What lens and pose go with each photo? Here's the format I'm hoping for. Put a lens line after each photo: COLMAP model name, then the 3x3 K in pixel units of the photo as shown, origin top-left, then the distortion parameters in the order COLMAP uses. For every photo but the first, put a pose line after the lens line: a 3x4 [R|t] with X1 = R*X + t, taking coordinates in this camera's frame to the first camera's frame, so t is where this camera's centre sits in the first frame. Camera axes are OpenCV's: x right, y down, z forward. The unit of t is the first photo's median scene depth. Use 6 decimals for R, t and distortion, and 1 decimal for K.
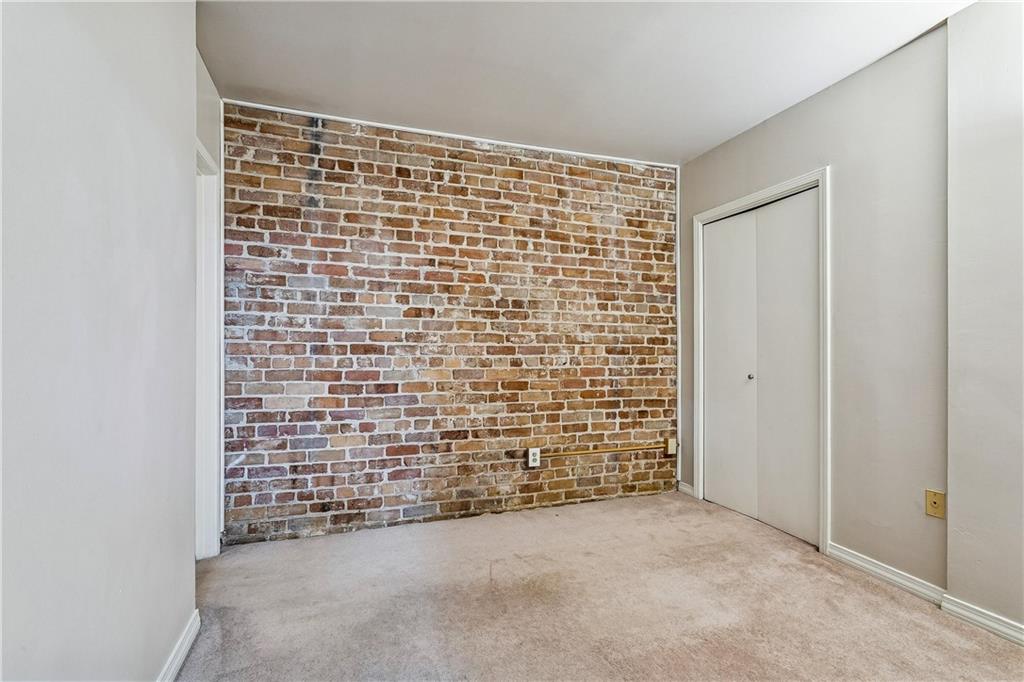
lens RADIAL K [[484.0, 0, 508.9], [0, 484.0, 343.2], [0, 0, 1]] dist [-0.000867, -0.000135]
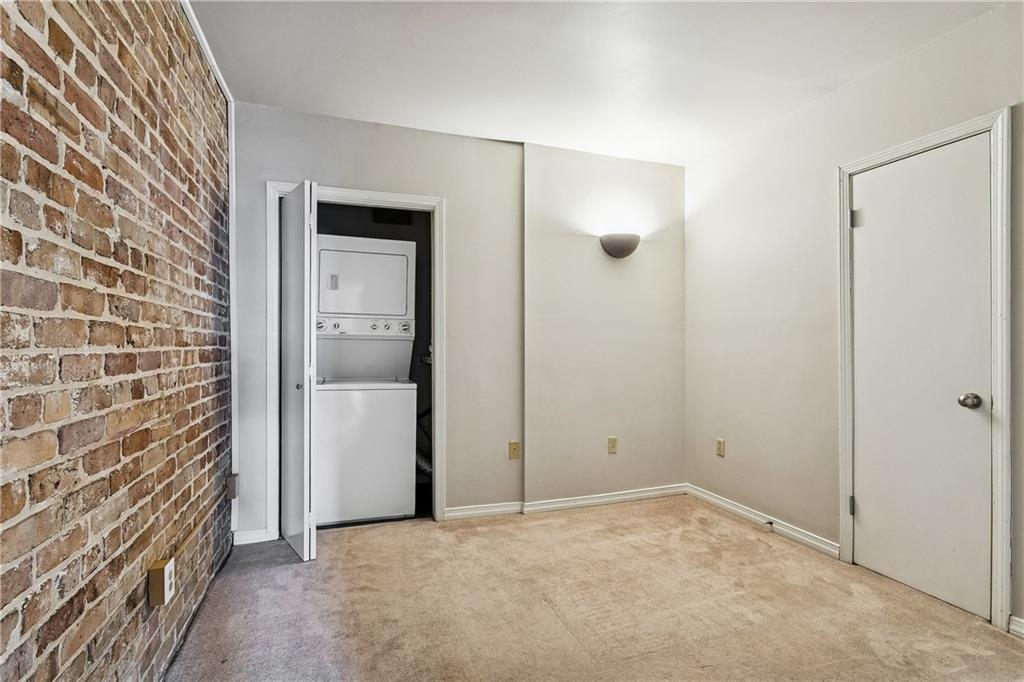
lens RADIAL K [[484.0, 0, 508.9], [0, 484.0, 343.2], [0, 0, 1]] dist [-0.000867, -0.000135]
pose [[-0.004198, -0.000131, 0.999991, -0.545432], [-0.009757, 0.999952, 0.000090, -0.007653], [-0.999944, -0.009757, -0.004199, 0.834021]]
